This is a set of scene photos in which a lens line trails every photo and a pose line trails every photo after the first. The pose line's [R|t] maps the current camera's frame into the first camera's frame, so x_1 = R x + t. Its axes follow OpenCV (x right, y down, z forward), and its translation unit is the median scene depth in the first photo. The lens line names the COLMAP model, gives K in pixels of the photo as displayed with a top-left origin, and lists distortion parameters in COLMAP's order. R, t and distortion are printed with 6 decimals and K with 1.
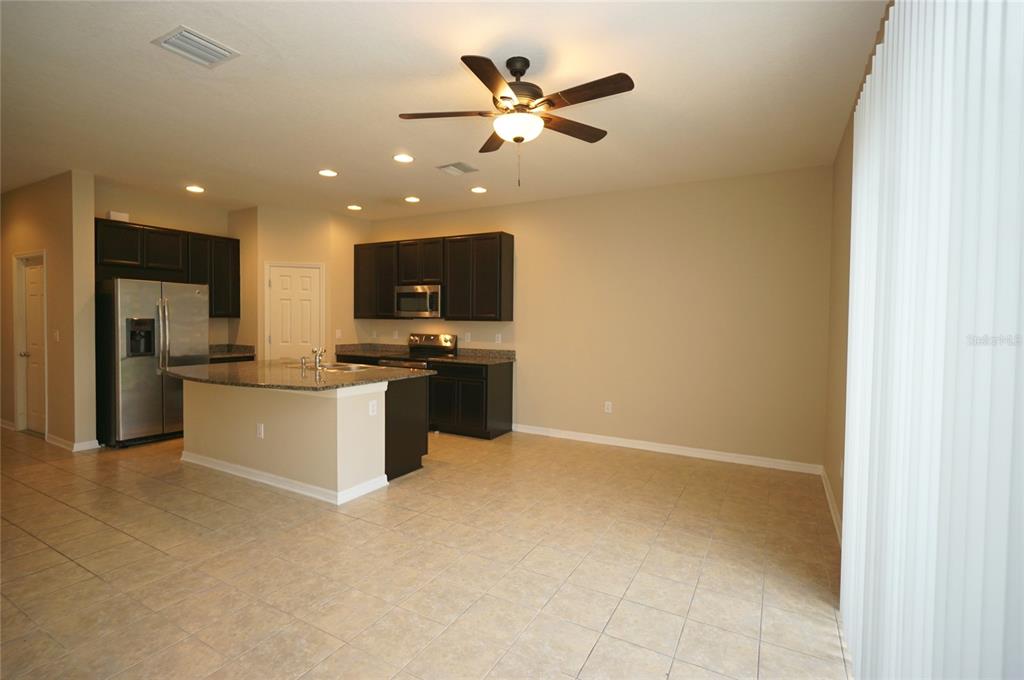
lens RADIAL K [[477.2, 0, 510.0], [0, 477.2, 341.6], [0, 0, 1]] dist [-0.002748, 0.000343]
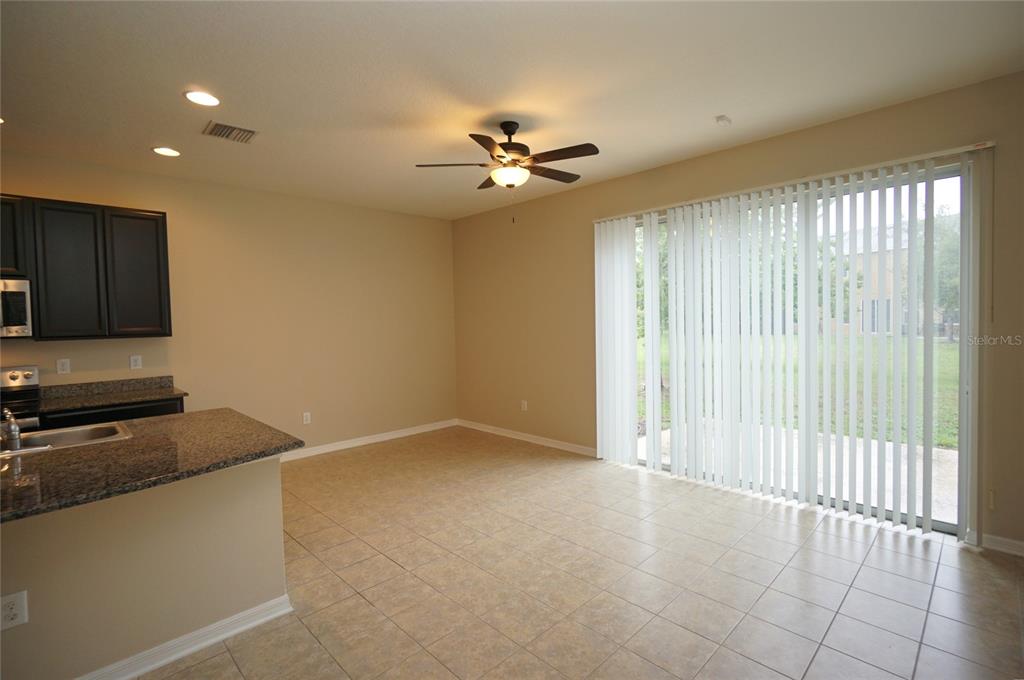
lens RADIAL K [[477.2, 0, 504.3], [0, 477.2, 333.7], [0, 0, 1]] dist [-0.002748, 0.000343]
pose [[0.285793, -0.046997, 0.957138, -1.016598], [0.070167, 0.997142, 0.028010, -0.056673], [-0.955719, 0.059155, 0.288273, 0.547900]]
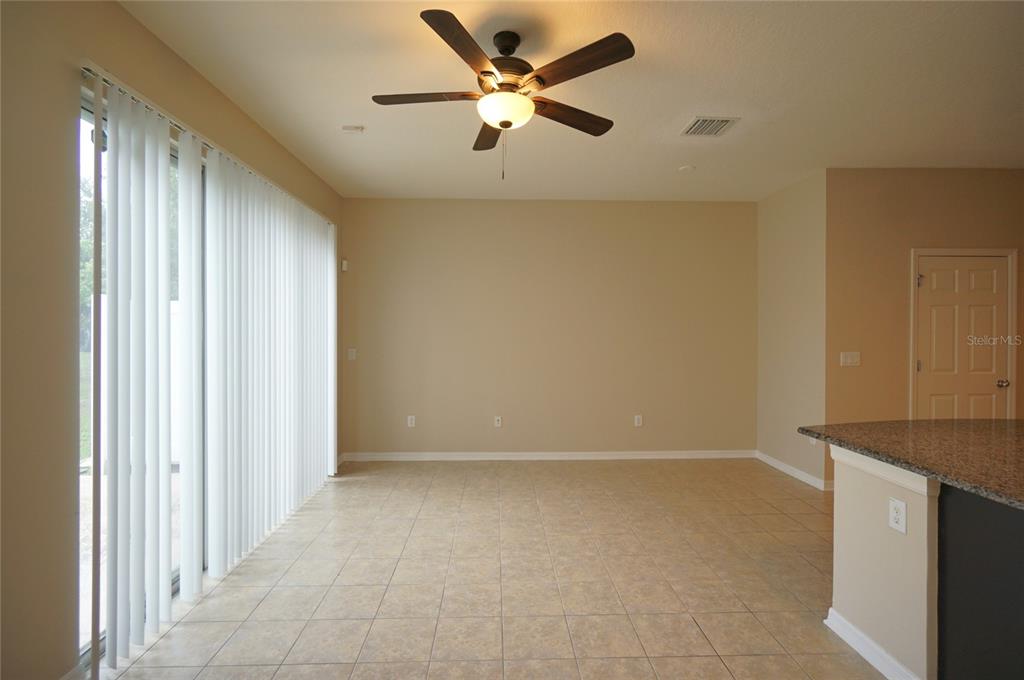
lens RADIAL K [[477.2, 0, 516.5], [0, 477.2, 335.3], [0, 0, 1]] dist [-0.002748, 0.000343]
pose [[-0.847704, -0.009029, -0.530393, 0.382705], [-0.038806, 0.998232, 0.045028, -0.067209], [0.529049, 0.058753, -0.846555, 1.459348]]
